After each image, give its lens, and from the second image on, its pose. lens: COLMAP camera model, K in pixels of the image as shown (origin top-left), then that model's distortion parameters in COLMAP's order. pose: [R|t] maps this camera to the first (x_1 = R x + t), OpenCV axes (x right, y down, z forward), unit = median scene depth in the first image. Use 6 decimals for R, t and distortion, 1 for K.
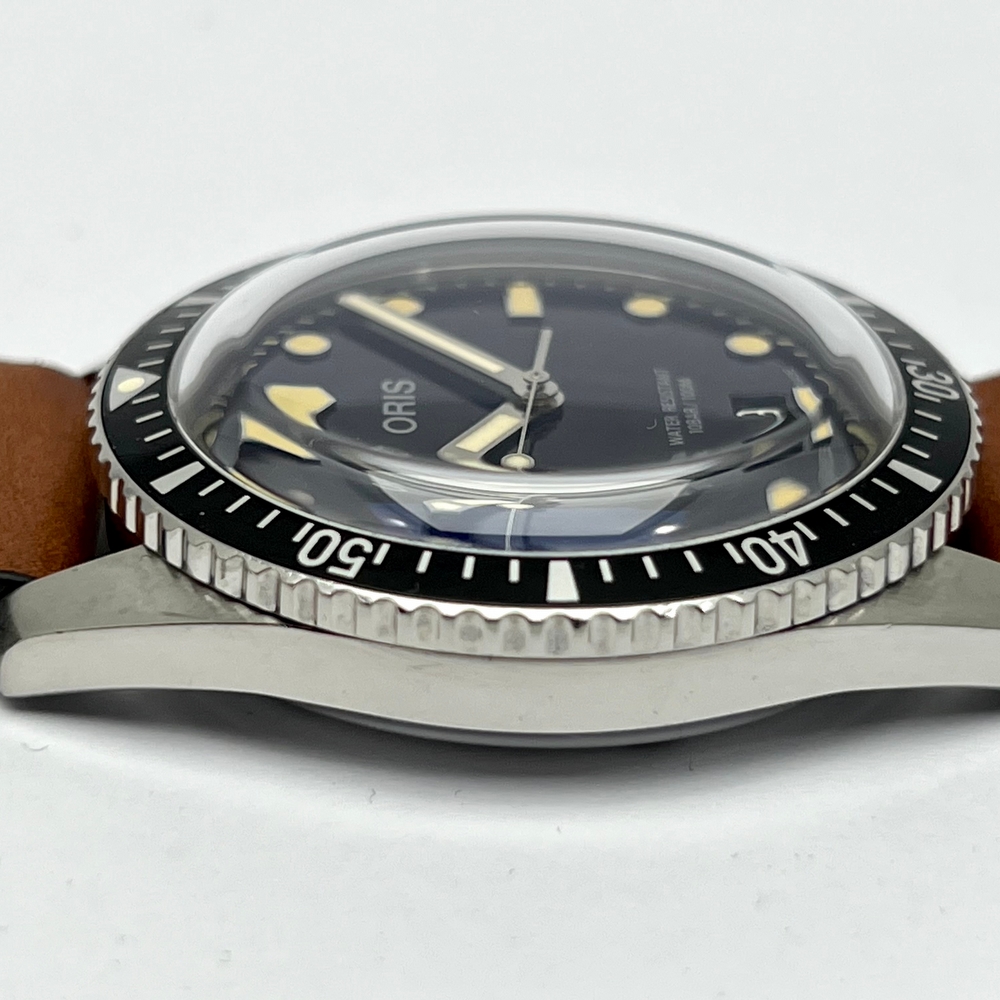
lens RADIAL K [[2894.0, 0, 500.0], [0, 2894.0, 500.0], [0, 0, 1]] dist [0.092828, -0.316825]
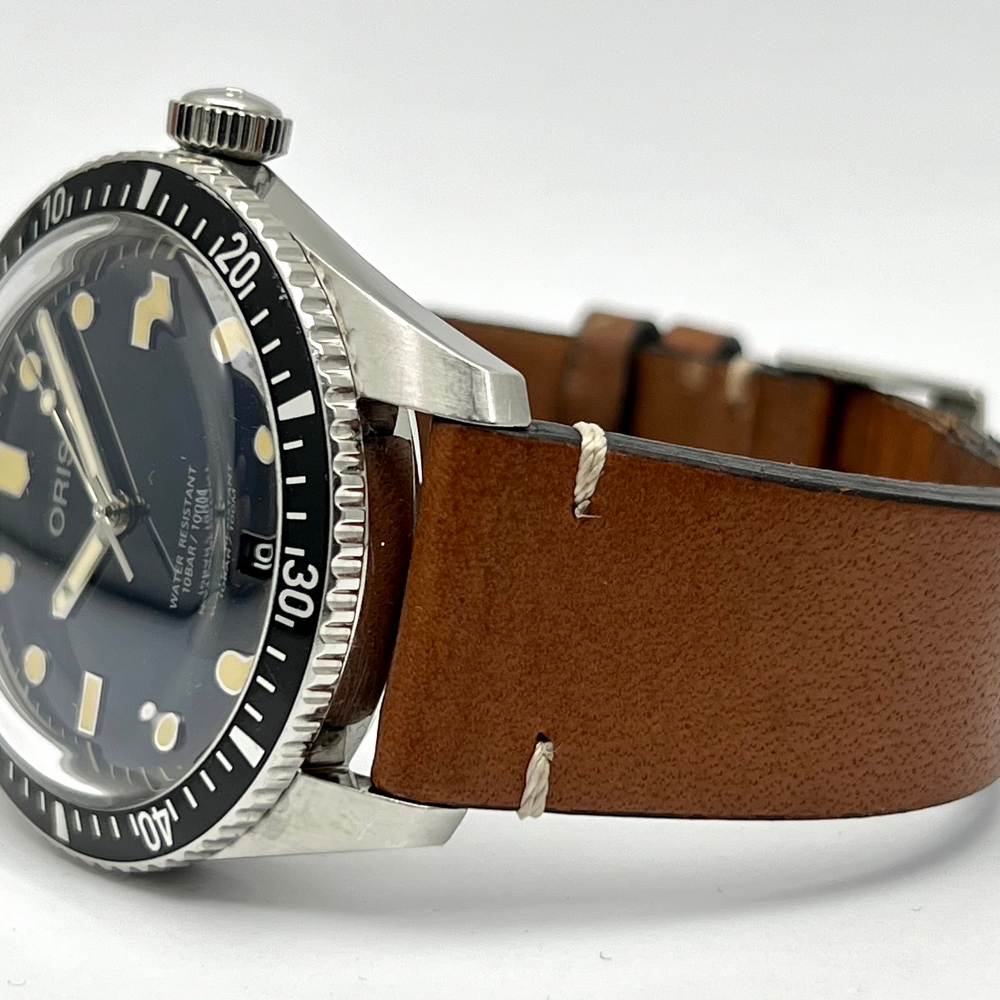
lens RADIAL K [[2705.2, 0, 500.0], [0, 2705.2, 500.0], [0, 0, 1]] dist [0.121094, 0.605187]
pose [[0.631548, 0.256465, -0.731692, 1.071370], [0.575725, 0.476968, 0.664109, -0.793606], [0.519315, -0.840671, 0.153575, 1.013076]]
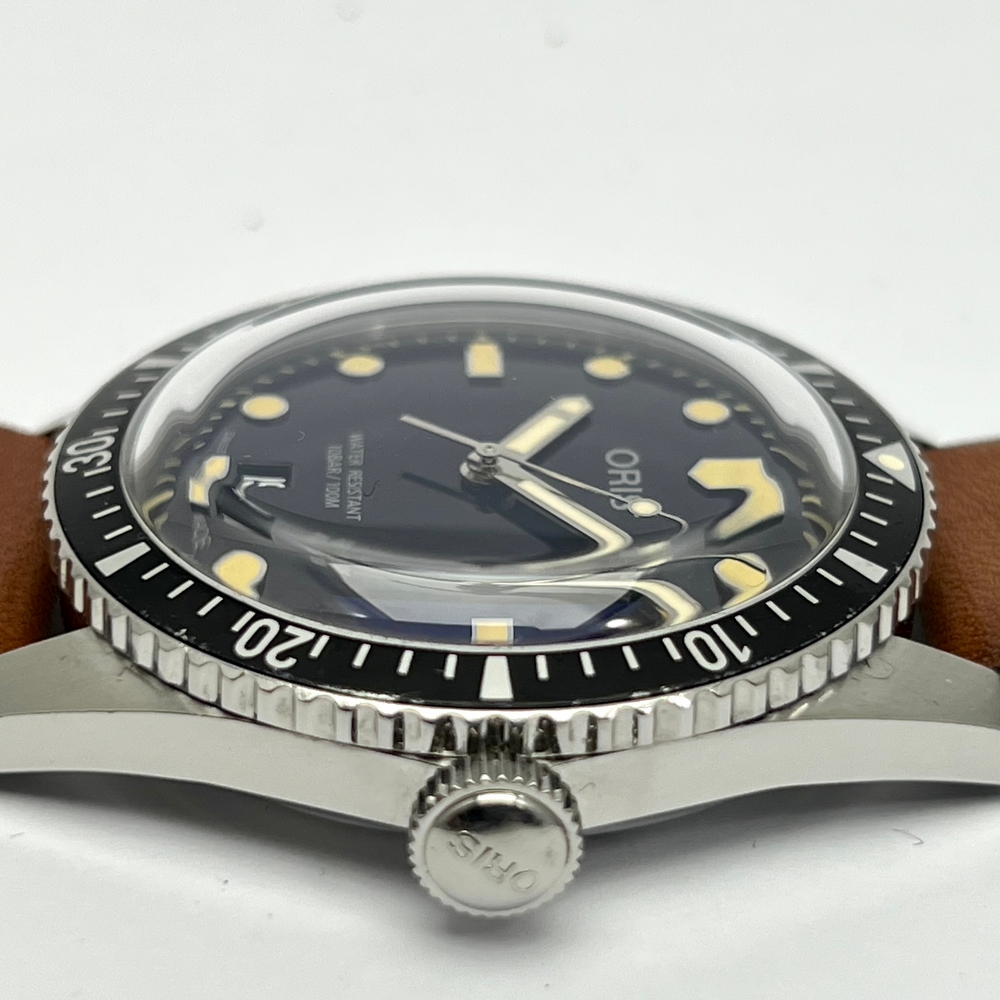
lens RADIAL K [[2965.4, 0, 500.0], [0, 2965.4, 500.0], [0, 0, 1]] dist [0.266318, 0.277141]
pose [[-0.998984, -0.045051, 0.001403, 0.007373], [-0.022331, 0.521751, 0.852806, -1.005768], [-0.039152, 0.851907, -0.522227, 1.716291]]
